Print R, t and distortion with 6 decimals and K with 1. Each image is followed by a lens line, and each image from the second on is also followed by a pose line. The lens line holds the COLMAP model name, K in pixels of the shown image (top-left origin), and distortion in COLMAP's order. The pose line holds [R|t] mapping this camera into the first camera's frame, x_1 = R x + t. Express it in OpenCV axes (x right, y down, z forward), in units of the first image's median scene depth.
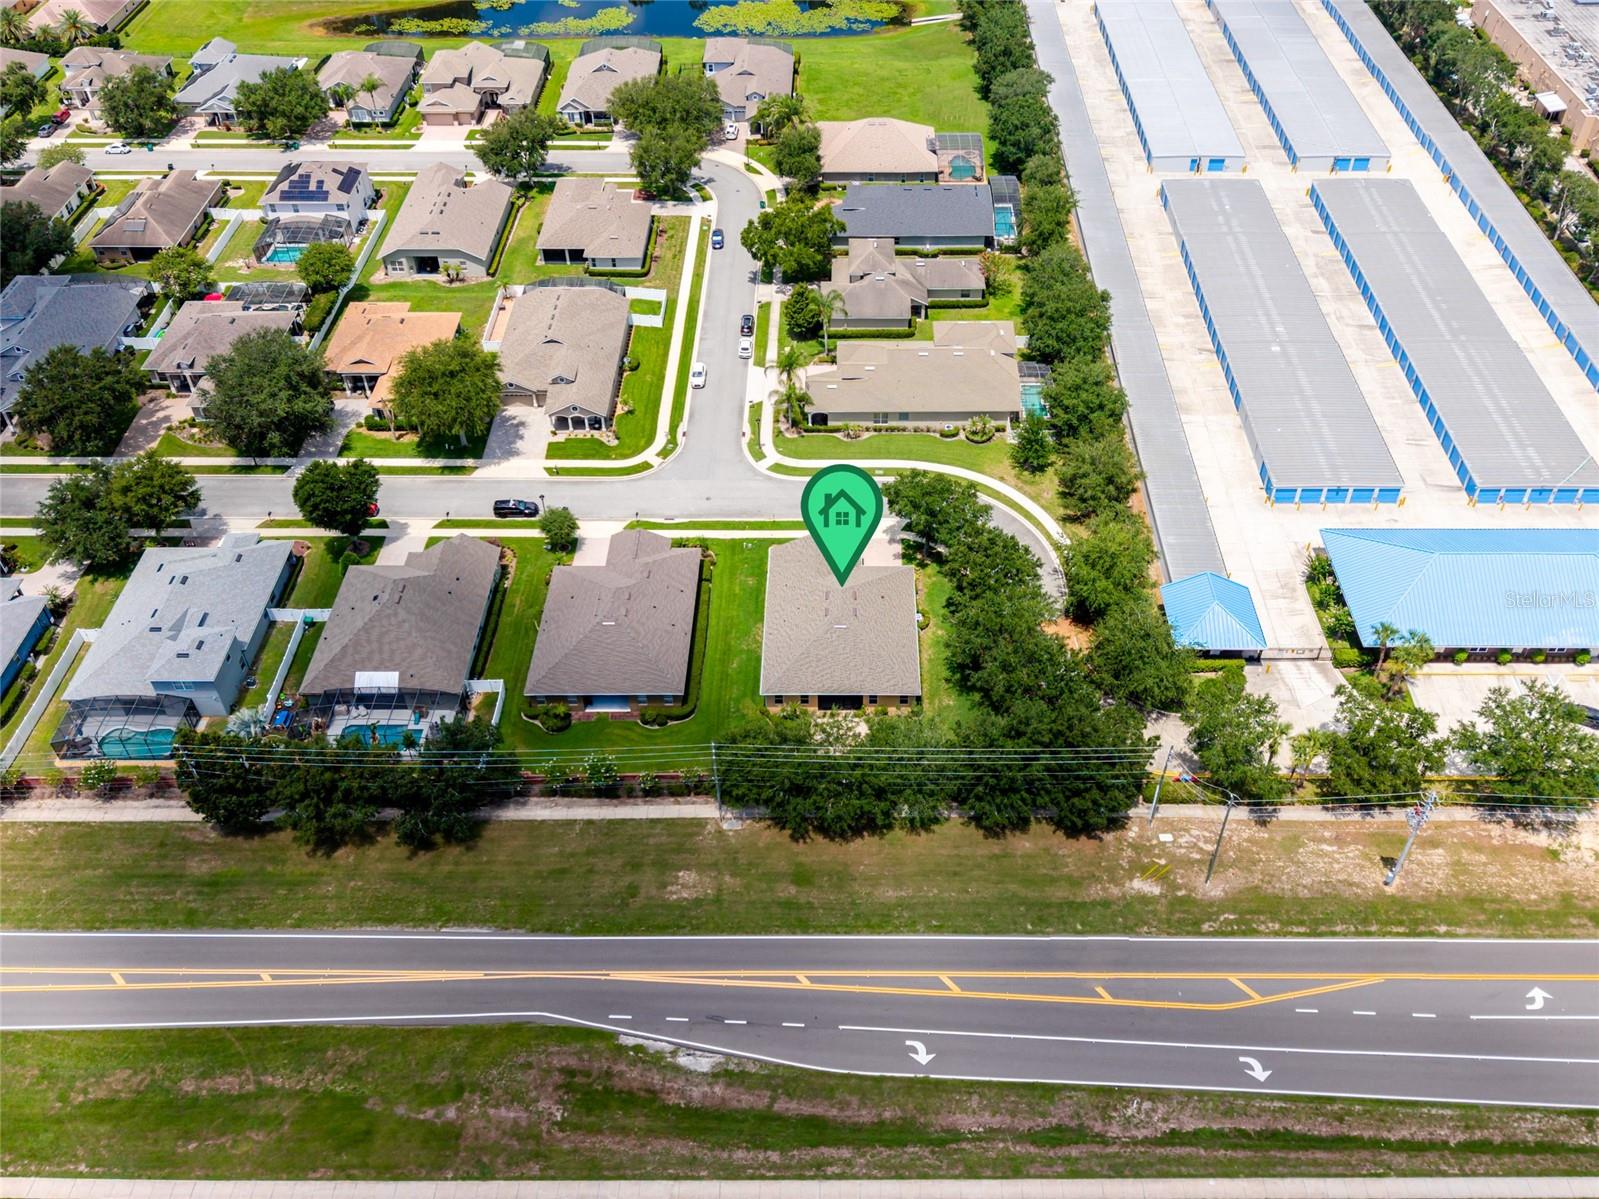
lens RADIAL K [[1337.4, 0, 843.3], [0, 1337.4, 599.1], [0, 0, 1]] dist [0.017514, 0.007191]
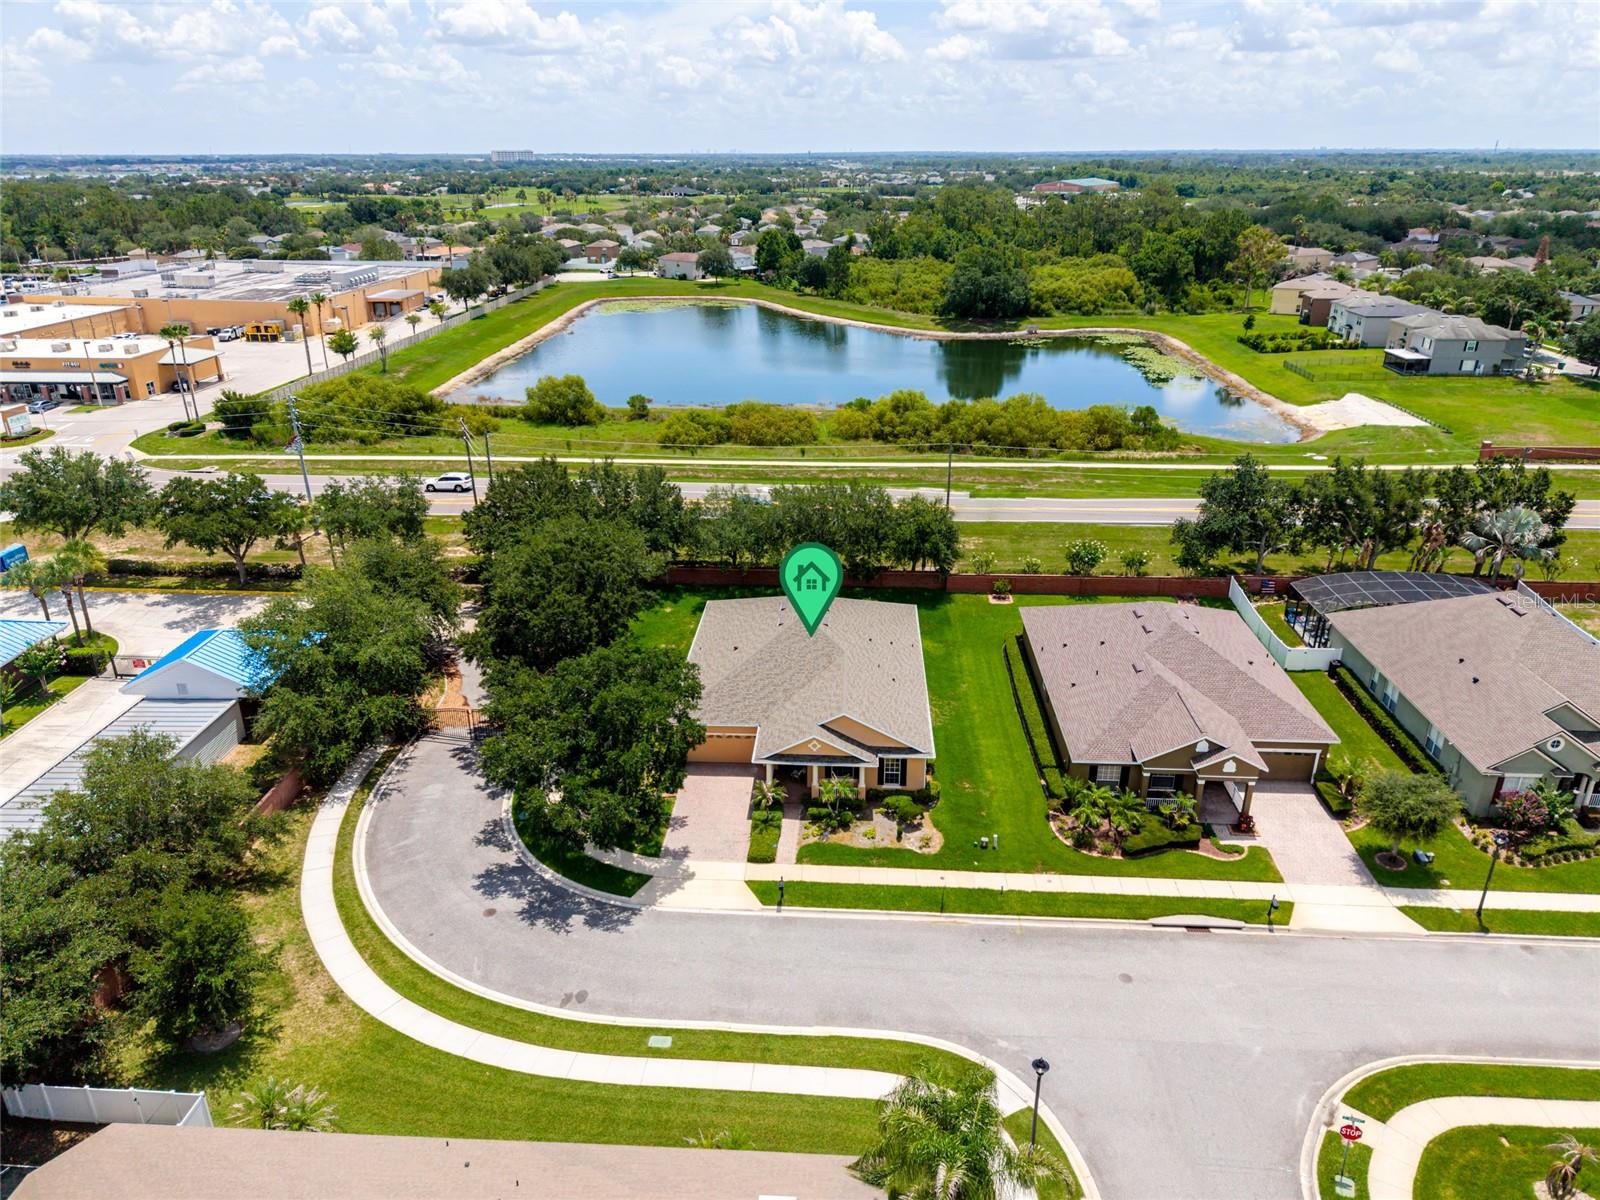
lens RADIAL K [[1080.2, 0, 800.0], [0, 1080.2, 600.0], [0, 0, 1]] dist [0.007528, -0.003659]
pose [[-0.998666, -0.012716, 0.050047, -0.021249], [0.040991, 0.394166, 0.918125, -0.388547], [-0.031402, 0.918951, -0.393119, 0.986491]]
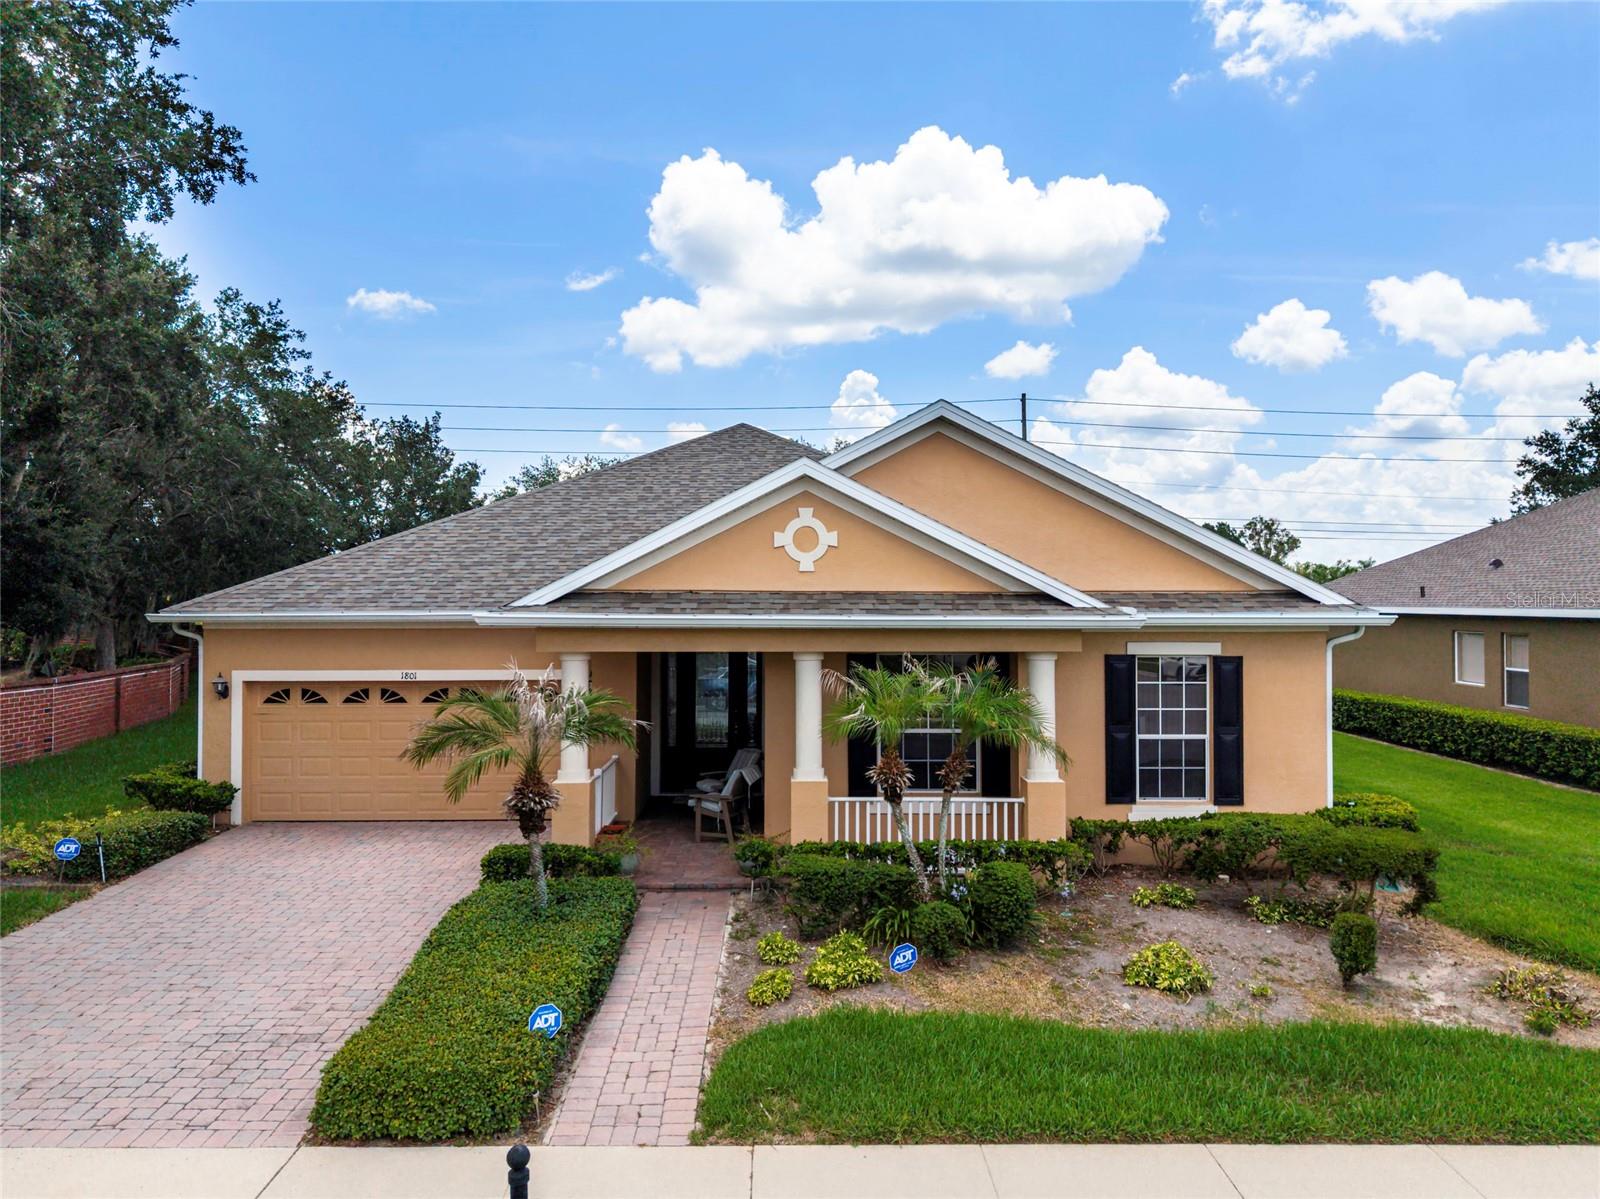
lens RADIAL K [[1171.1, 0, 828.3], [0, 1171.1, 595.2], [0, 0, 1]] dist [0.008449, 0.005506]
pose [[-0.999525, 0.004437, -0.030485, -0.007713], [-0.017909, 0.721484, 0.692199, -0.089325], [0.025066, 0.692417, -0.721062, 0.947213]]
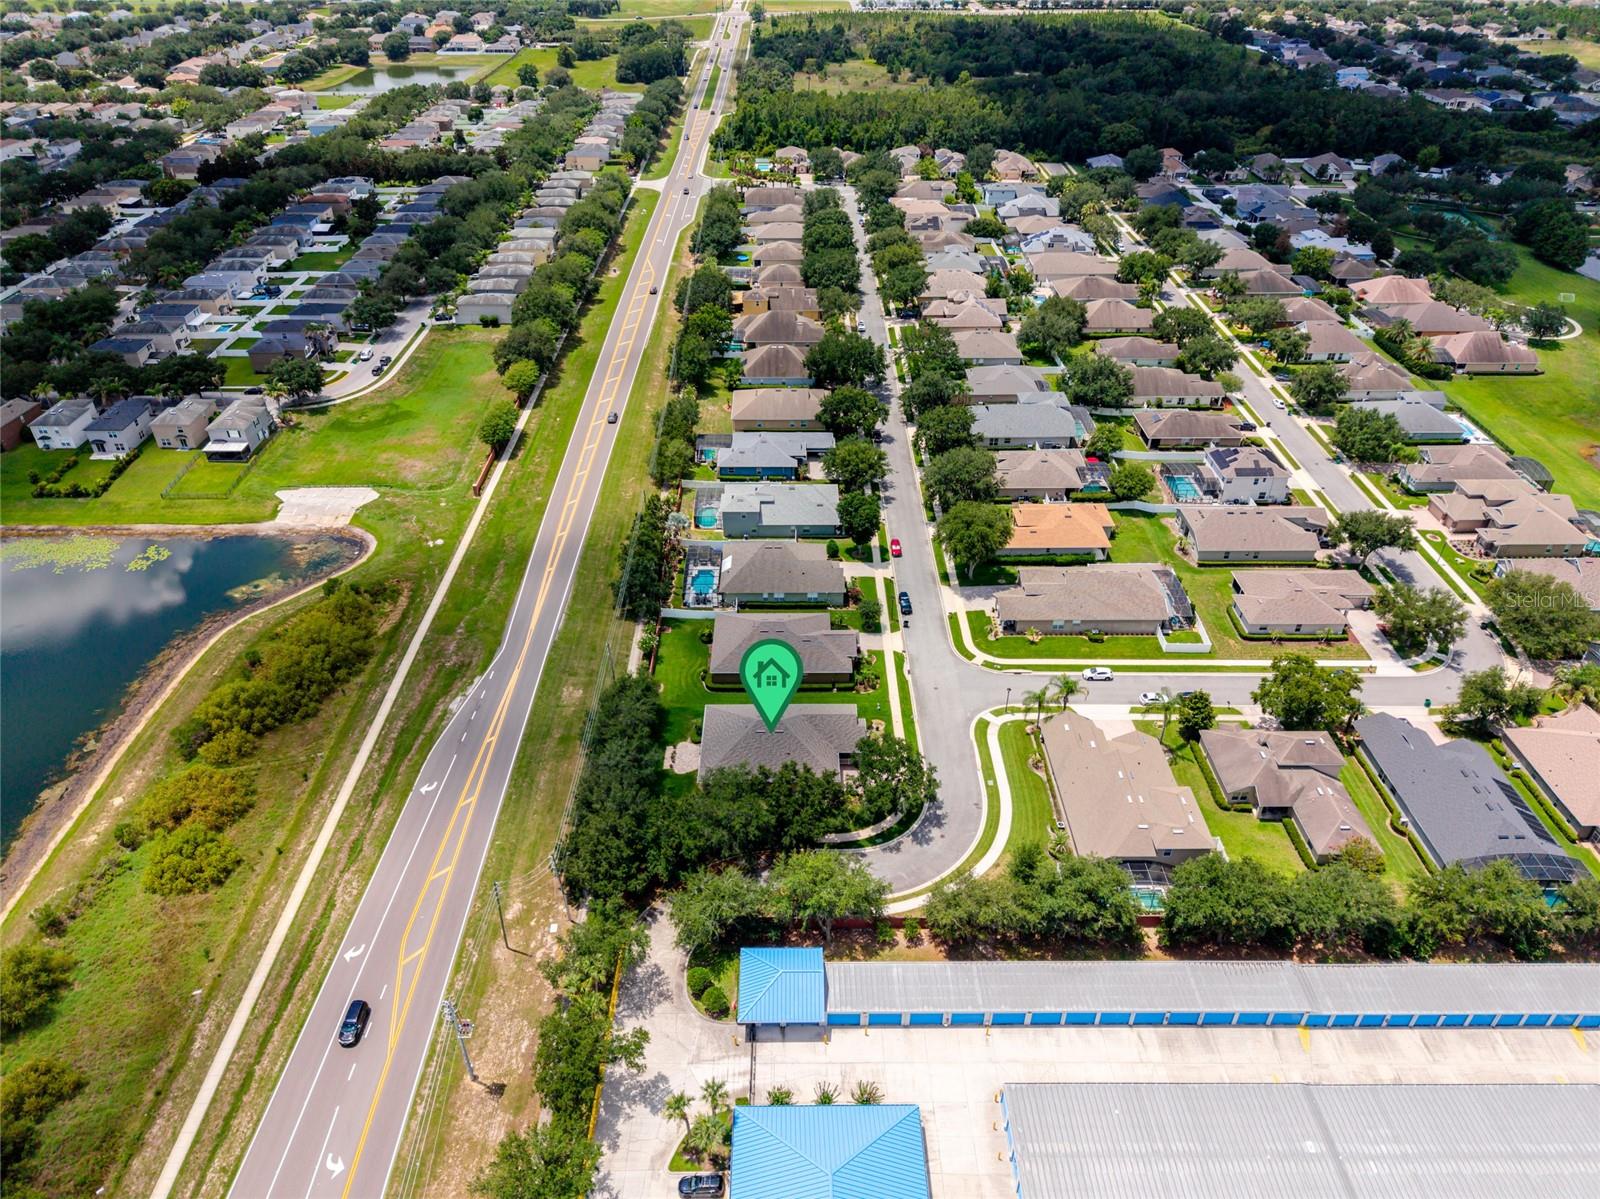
lens RADIAL K [[1080.2, 0, 800.0], [0, 1080.2, 599.5], [0, 0, 1]] dist [0.007528, -0.003659]
pose [[0.014416, 0.565650, -0.824520, 0.677449], [-0.696444, 0.597369, 0.397640, -0.430704], [0.717467, 0.568499, 0.402554, 0.423686]]
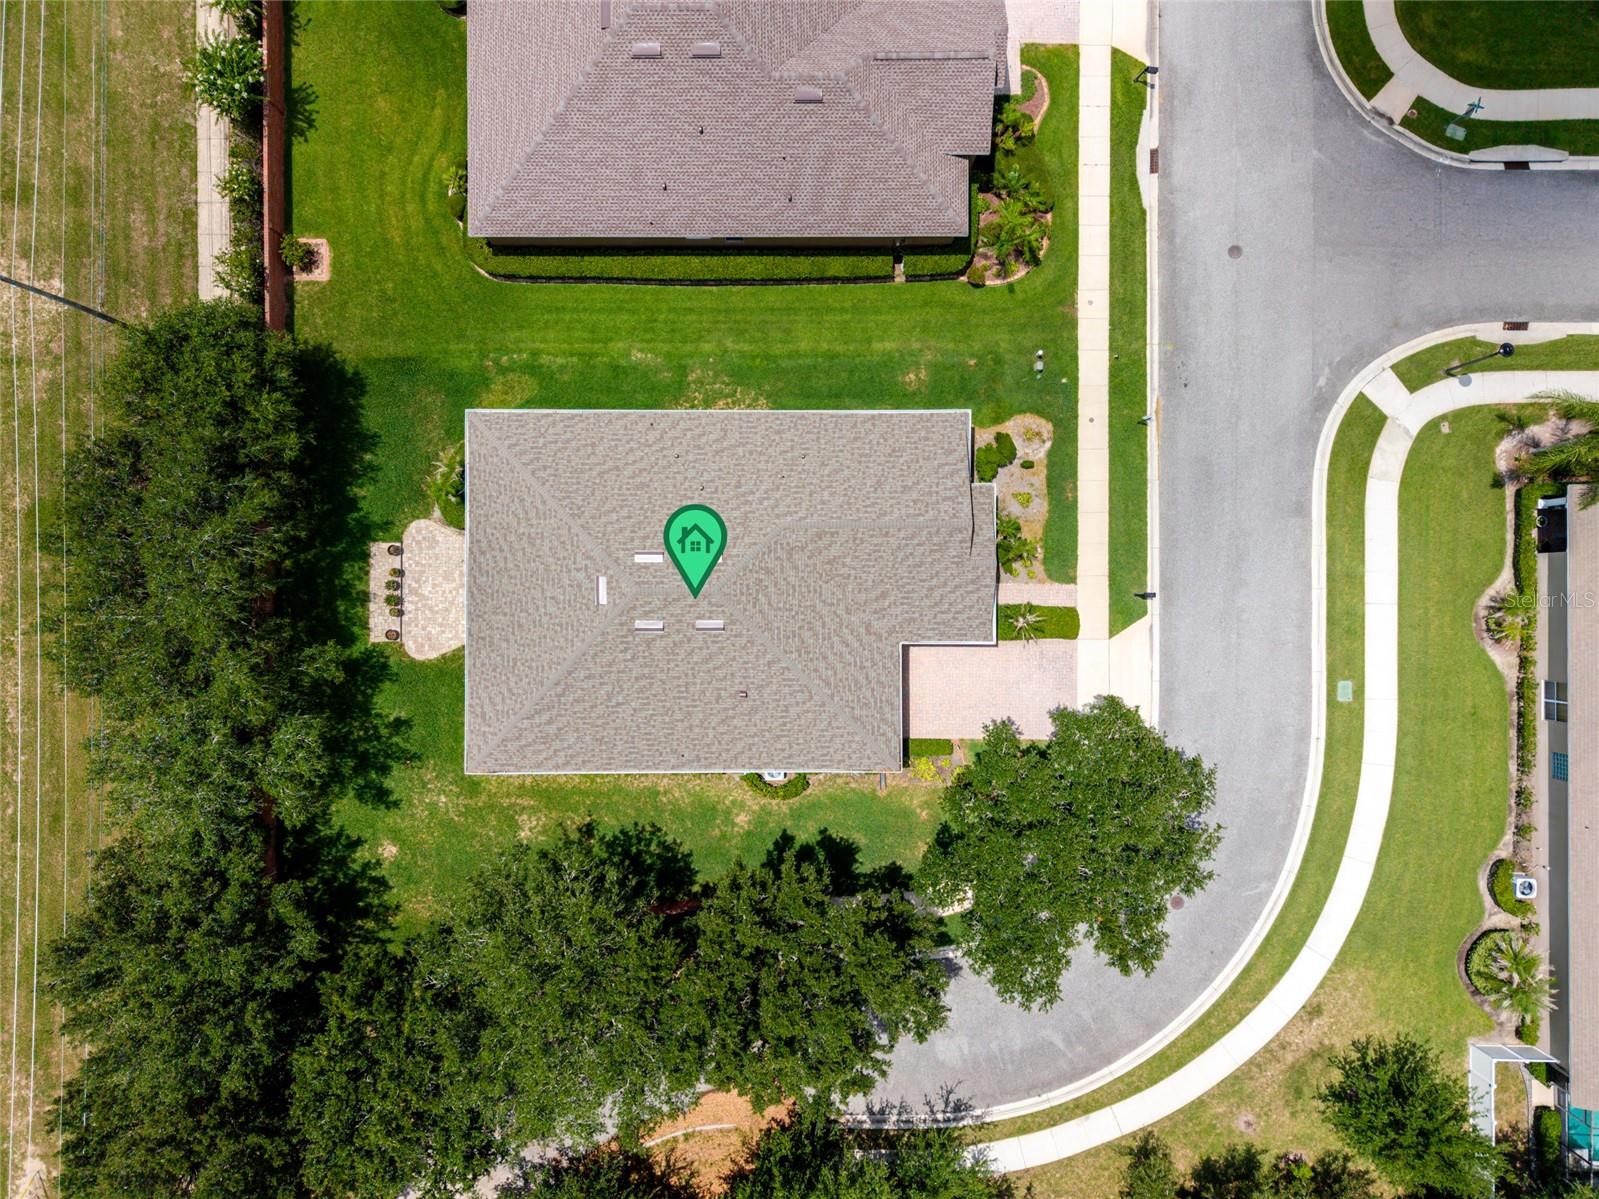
lens RADIAL K [[1079.5, 0, 799.5], [0, 1079.5, 599.5], [0, 0, 1]] dist [0.007528, -0.003659]
pose [[0.003346, 0.999987, 0.003802, -0.000892], [-0.694163, -0.000414, 0.719818, -0.205798], [0.719810, -0.005048, 0.694153, 0.663382]]
